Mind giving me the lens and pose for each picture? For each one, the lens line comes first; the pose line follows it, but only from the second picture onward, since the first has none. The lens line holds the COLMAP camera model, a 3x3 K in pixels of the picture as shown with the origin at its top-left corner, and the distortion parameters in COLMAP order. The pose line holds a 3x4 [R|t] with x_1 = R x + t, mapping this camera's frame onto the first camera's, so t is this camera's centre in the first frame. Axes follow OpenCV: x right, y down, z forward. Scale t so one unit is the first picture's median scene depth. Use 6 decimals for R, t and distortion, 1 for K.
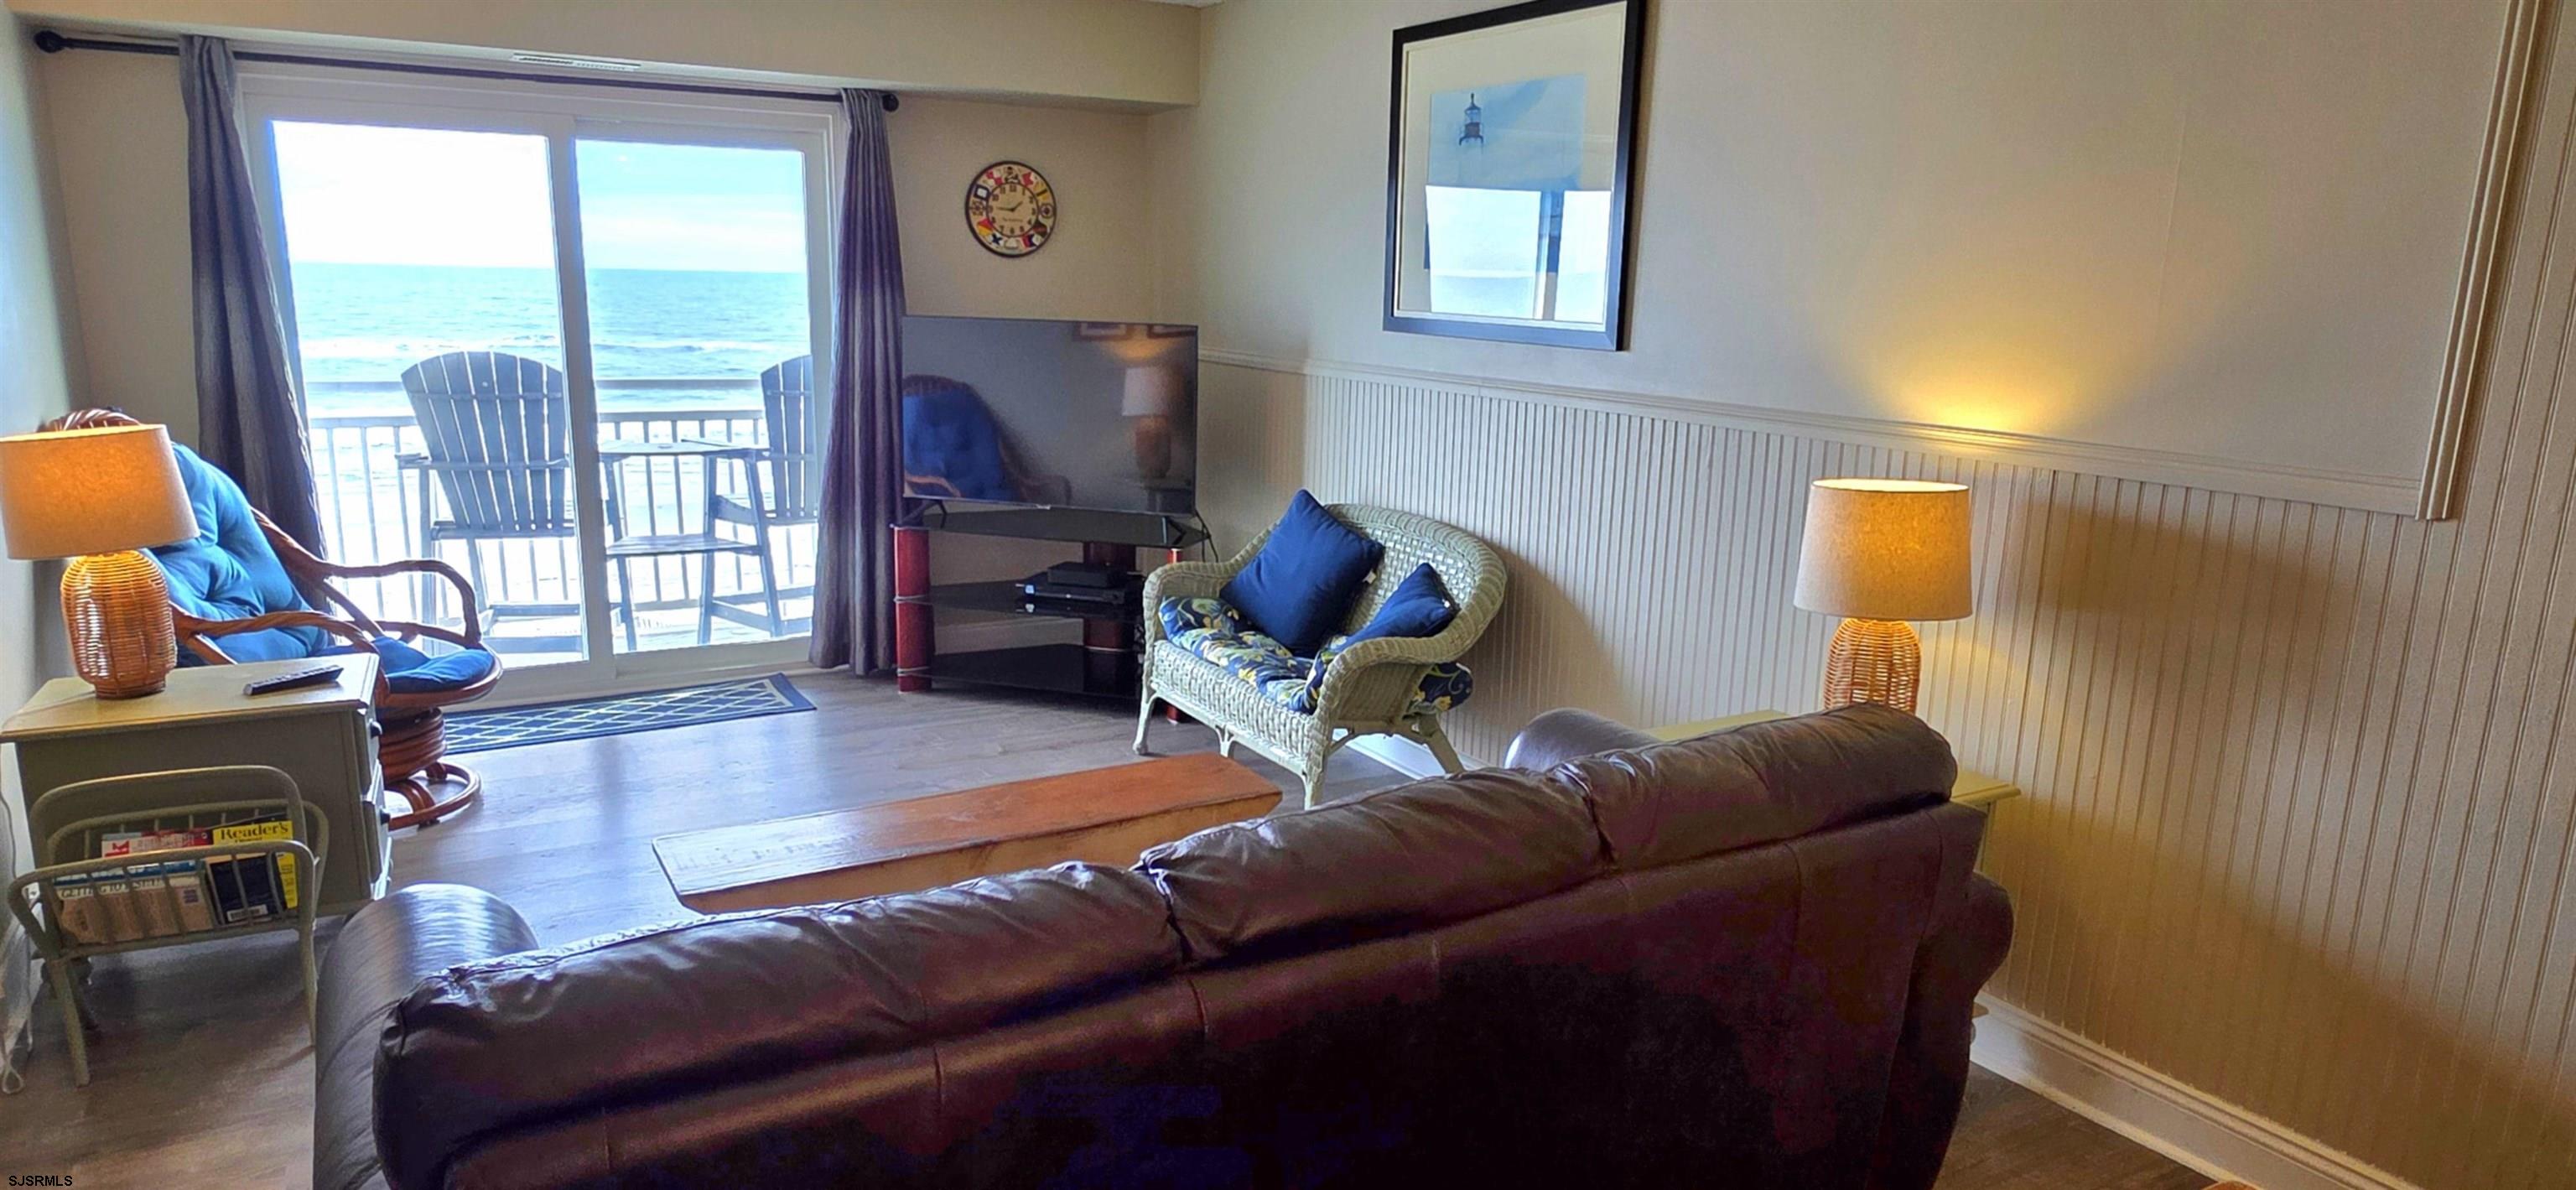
lens RADIAL K [[1541.7, 0, 1288.0], [0, 1541.7, 595.0], [0, 0, 1]] dist [-0.000762, -0.001778]
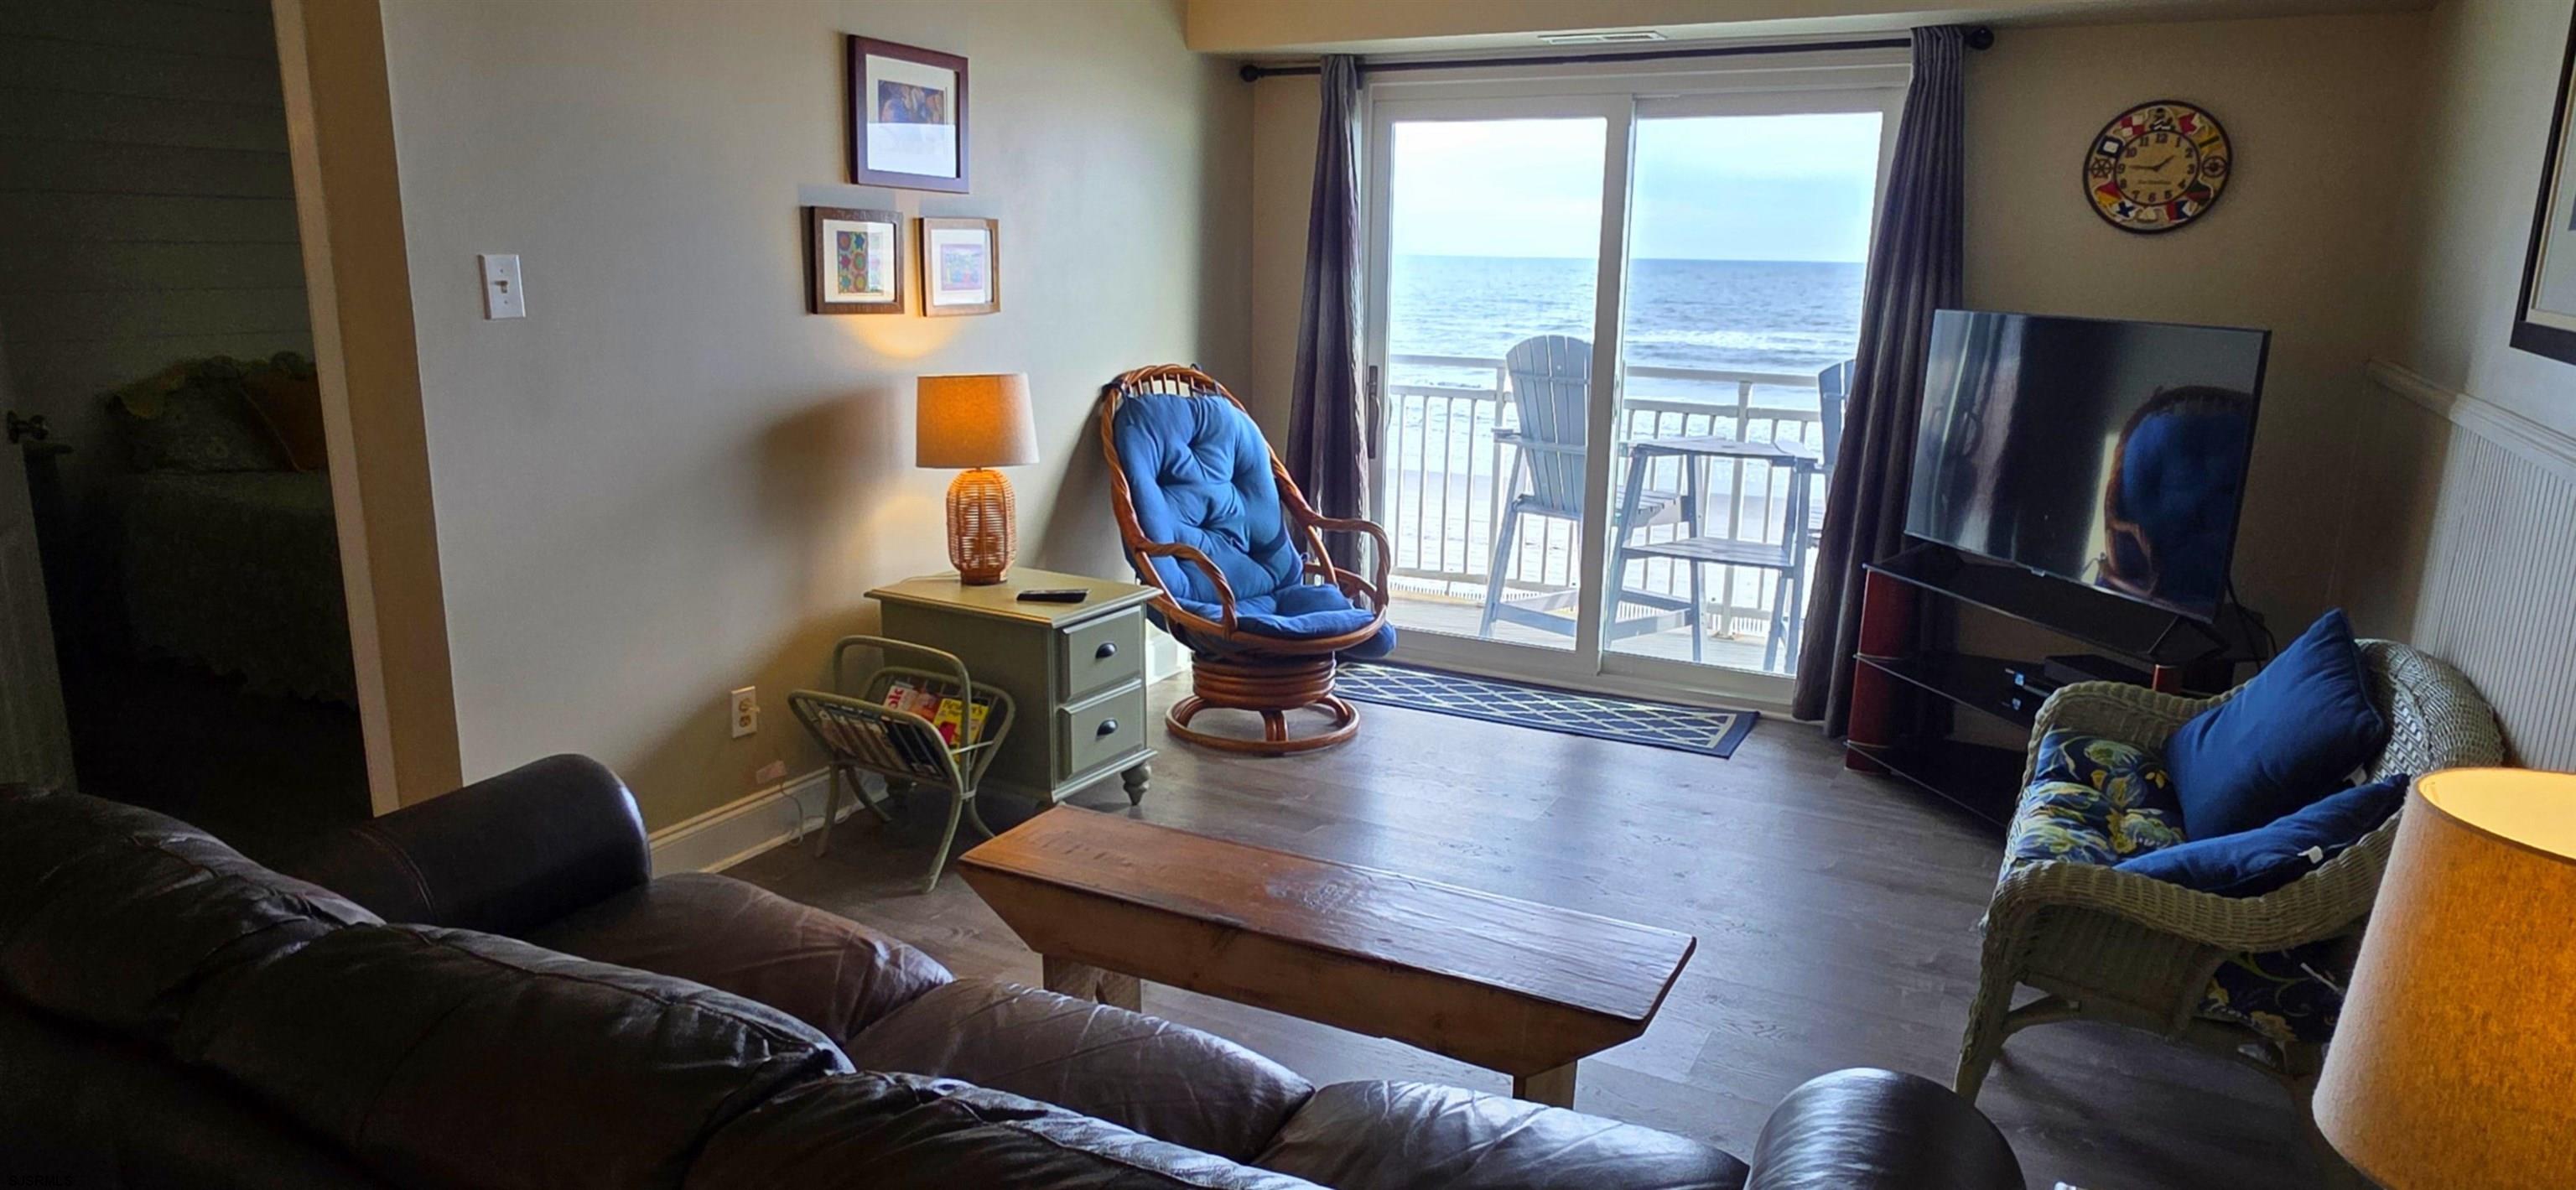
lens RADIAL K [[1541.7, 0, 1288.0], [0, 1541.7, 595.0], [0, 0, 1]] dist [-0.000762, -0.001778]
pose [[0.528132, 0.173858, -0.831174, 0.271937], [-0.175081, 0.980080, 0.093758, -0.054800], [0.830917, 0.096006, 0.548050, 0.313647]]
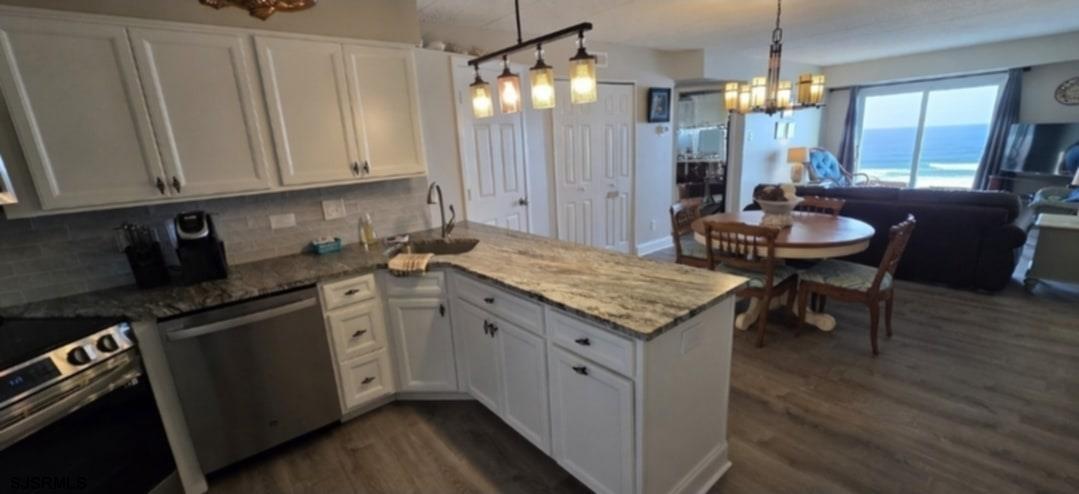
lens RADIAL K [[428.4, 0, 539.5], [0, 428.4, 247.0], [0, 0, 1]] dist [0.016123, 0.000005]
pose [[0.167011, 0.215271, -0.962167, 0.748103], [-0.145933, 0.970522, 0.191810, 0.096311], [0.975095, 0.108377, 0.193503, -0.412485]]
